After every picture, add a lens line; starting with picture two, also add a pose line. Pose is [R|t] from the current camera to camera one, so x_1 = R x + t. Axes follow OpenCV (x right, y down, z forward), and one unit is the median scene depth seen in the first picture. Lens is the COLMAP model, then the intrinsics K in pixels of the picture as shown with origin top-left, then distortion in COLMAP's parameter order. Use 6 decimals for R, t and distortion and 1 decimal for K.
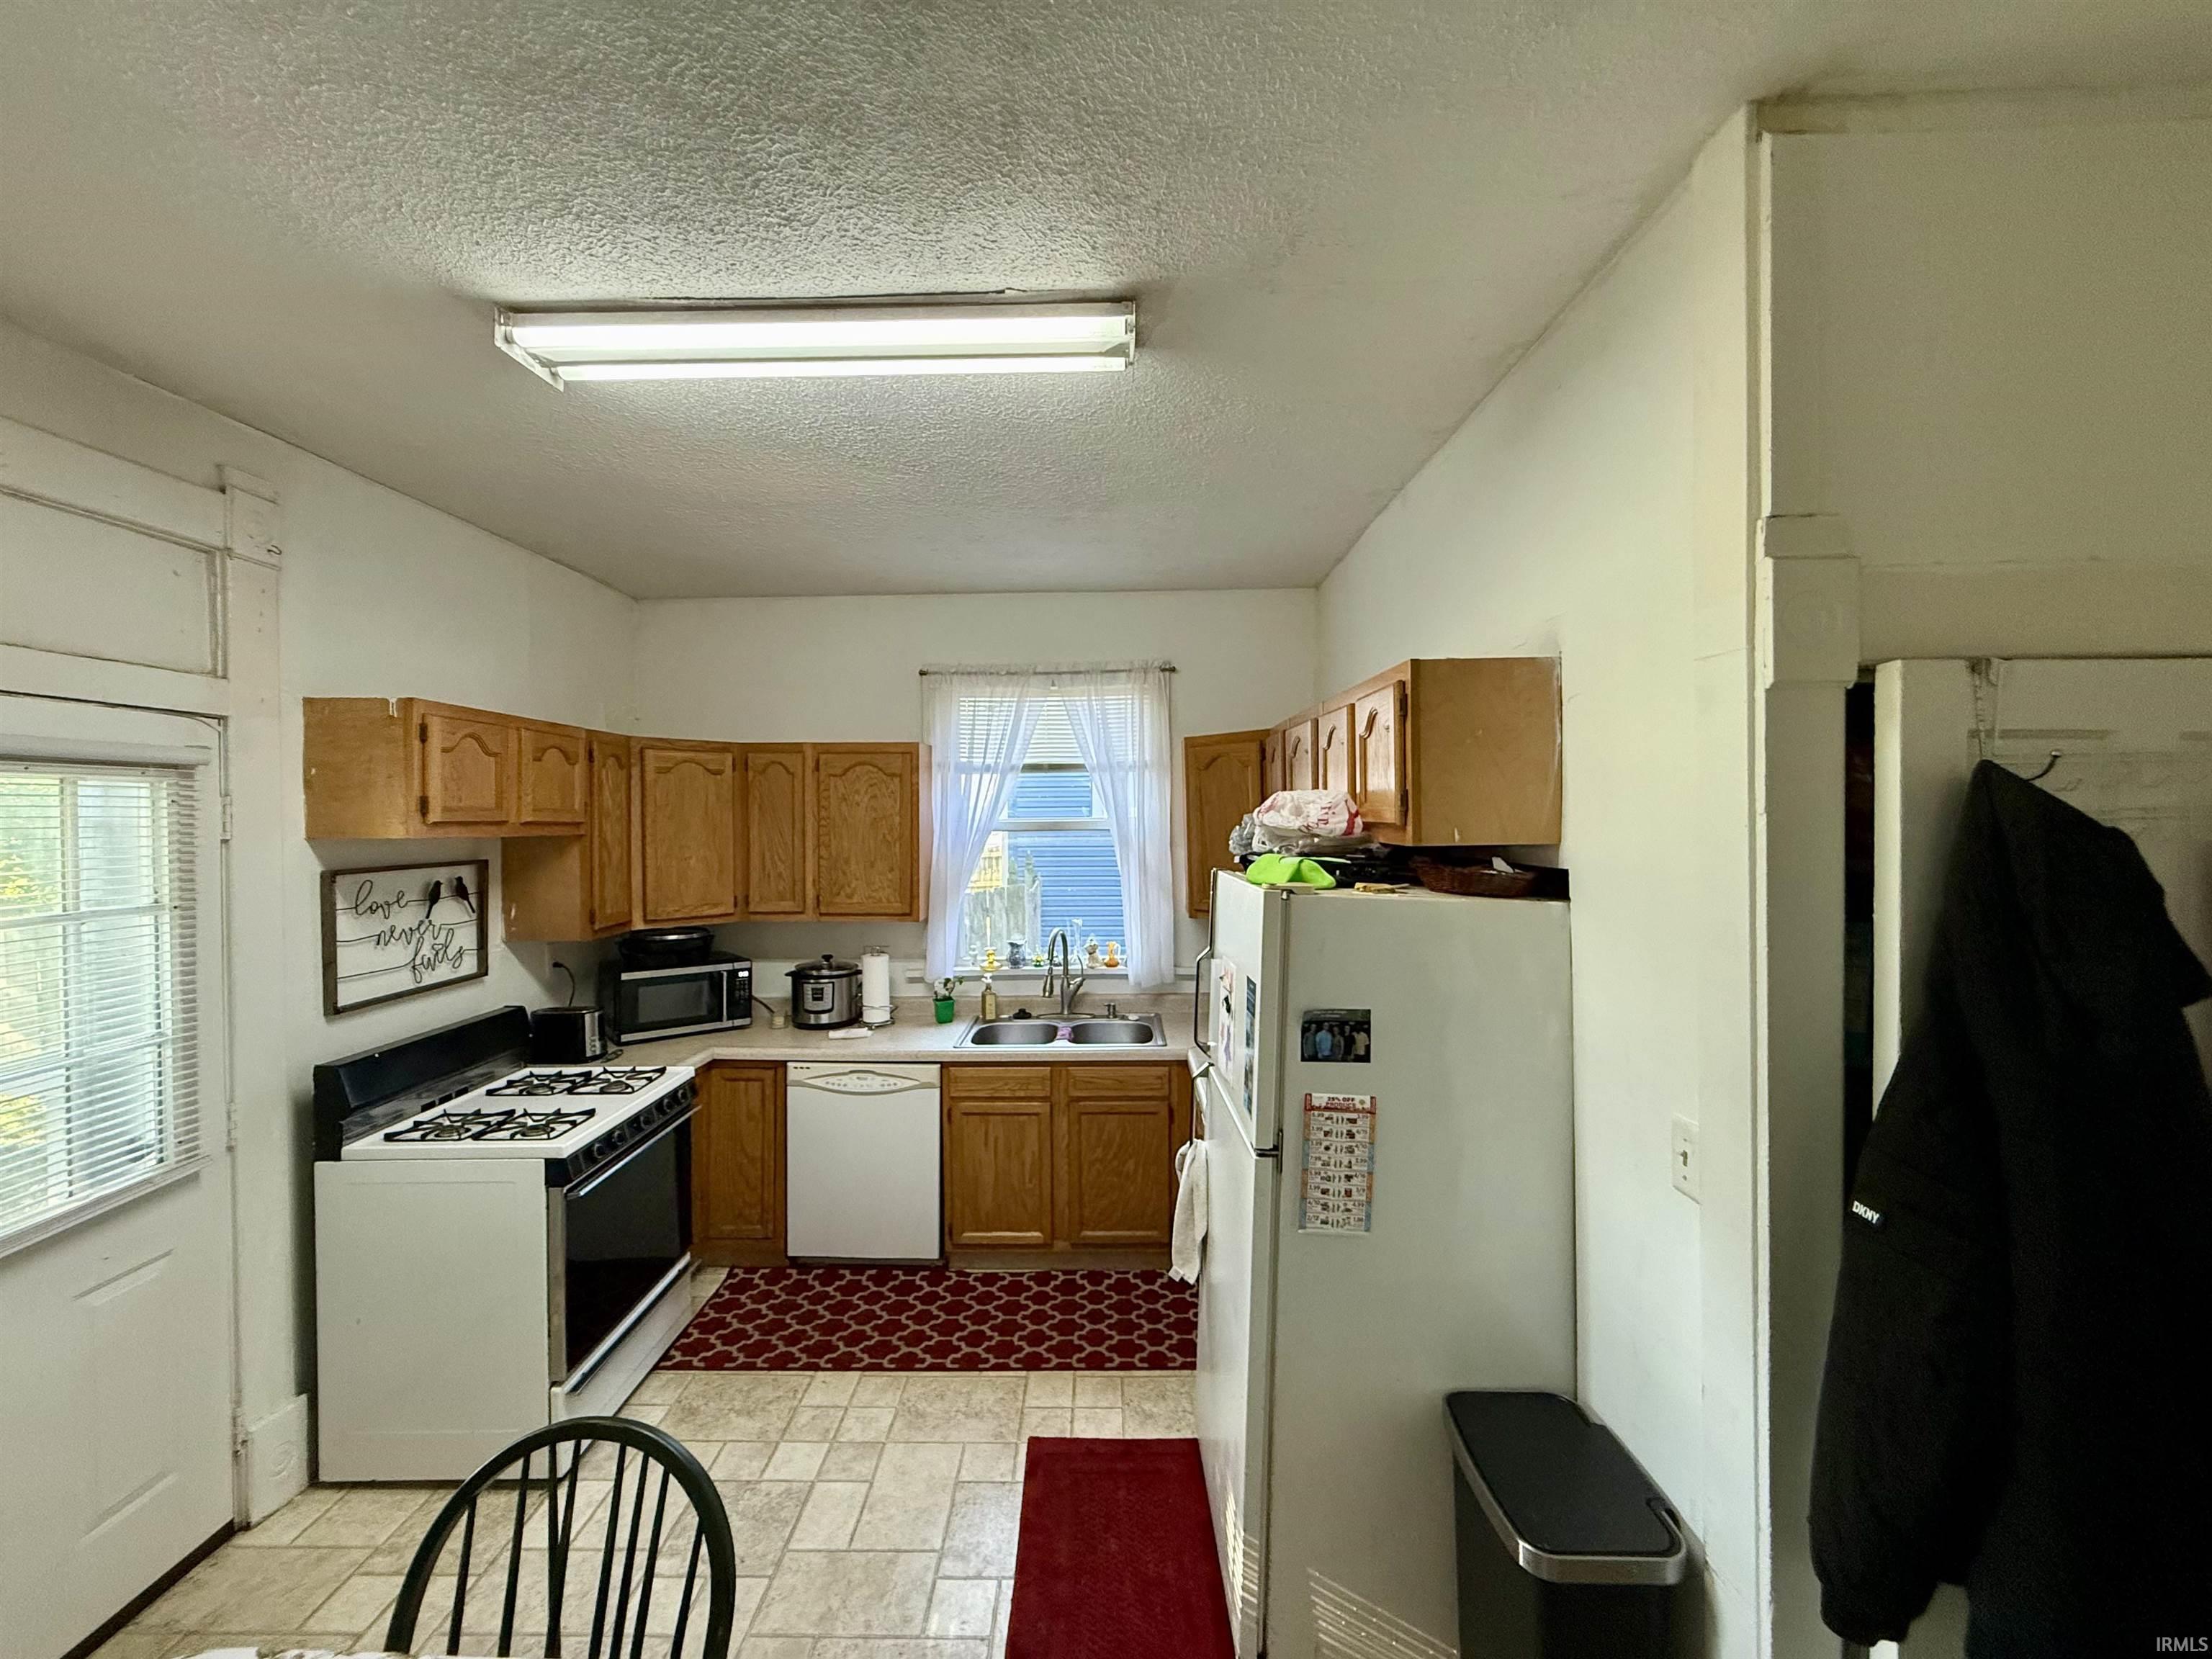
lens RADIAL K [[879.4, 0, 1101.6], [0, 879.4, 829.6], [0, 0, 1]] dist [-0.003994, 0.000832]
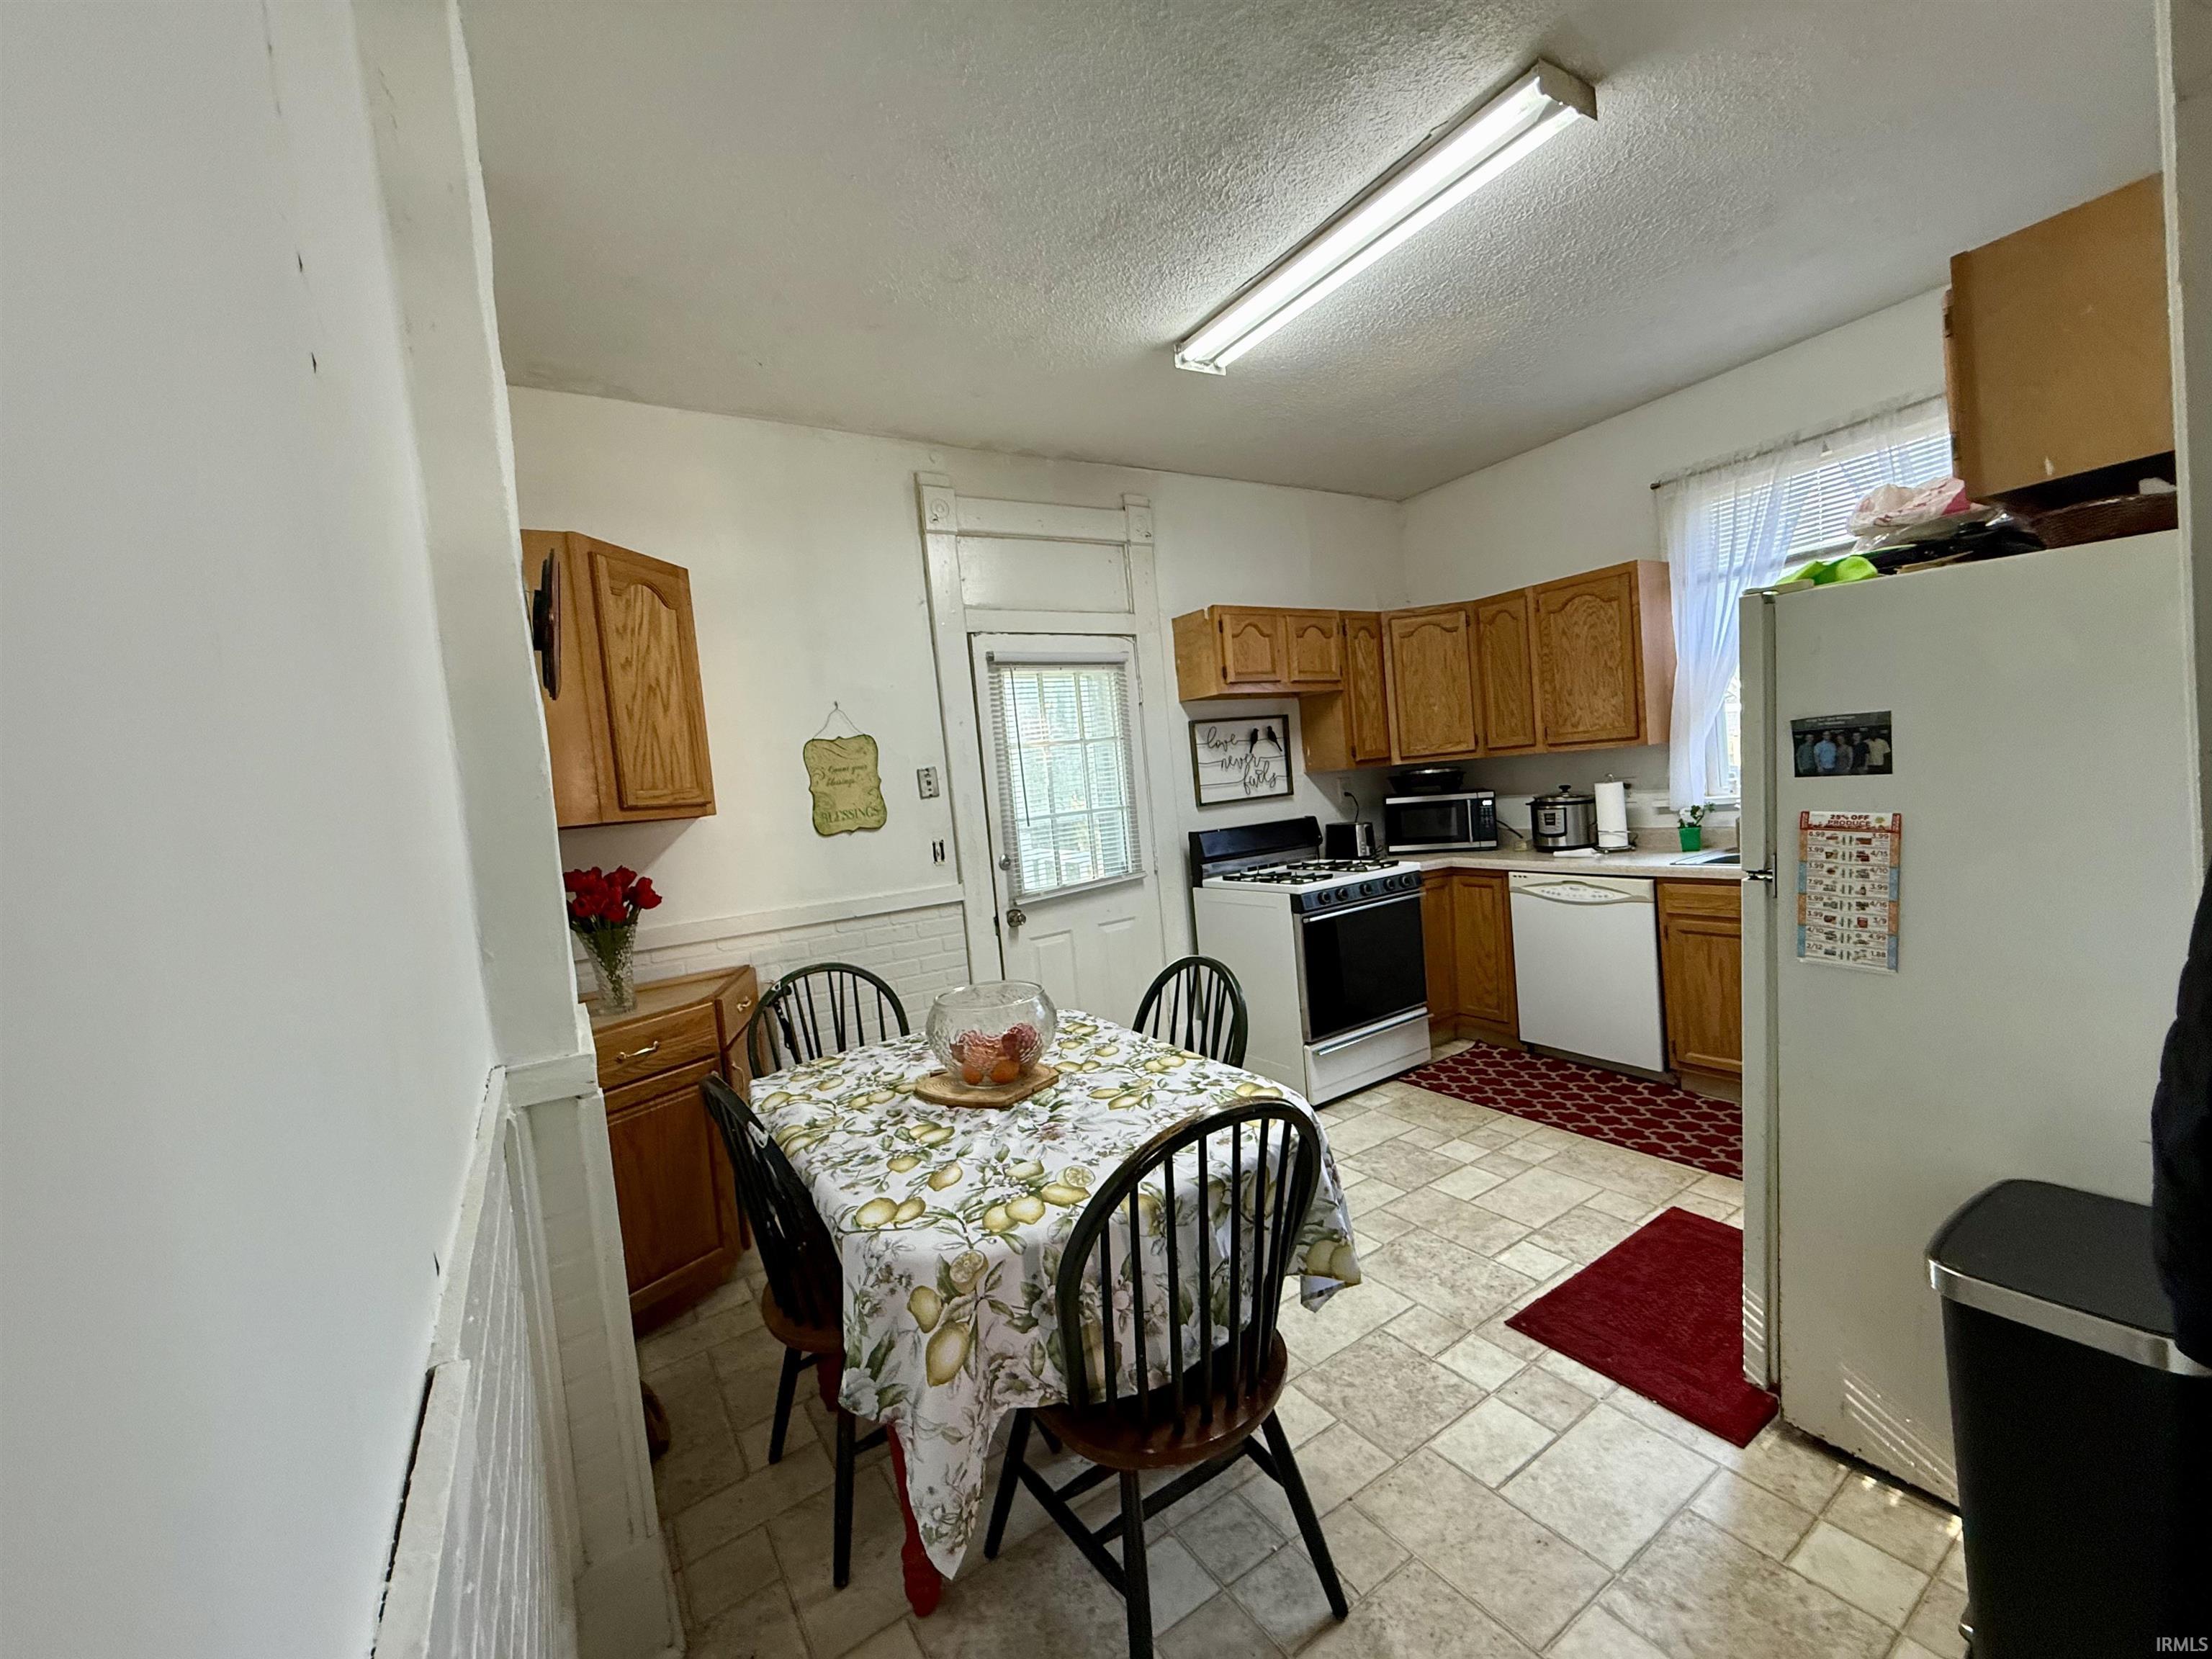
lens RADIAL K [[879.4, 0, 1105.3], [0, 879.4, 830.5], [0, 0, 1]] dist [-0.003994, 0.000832]
pose [[0.546218, -0.000762, -0.837643, 0.367852], [0.079603, 0.995521, 0.051002, 0.132438], [0.833852, -0.094537, 0.543832, -0.060677]]
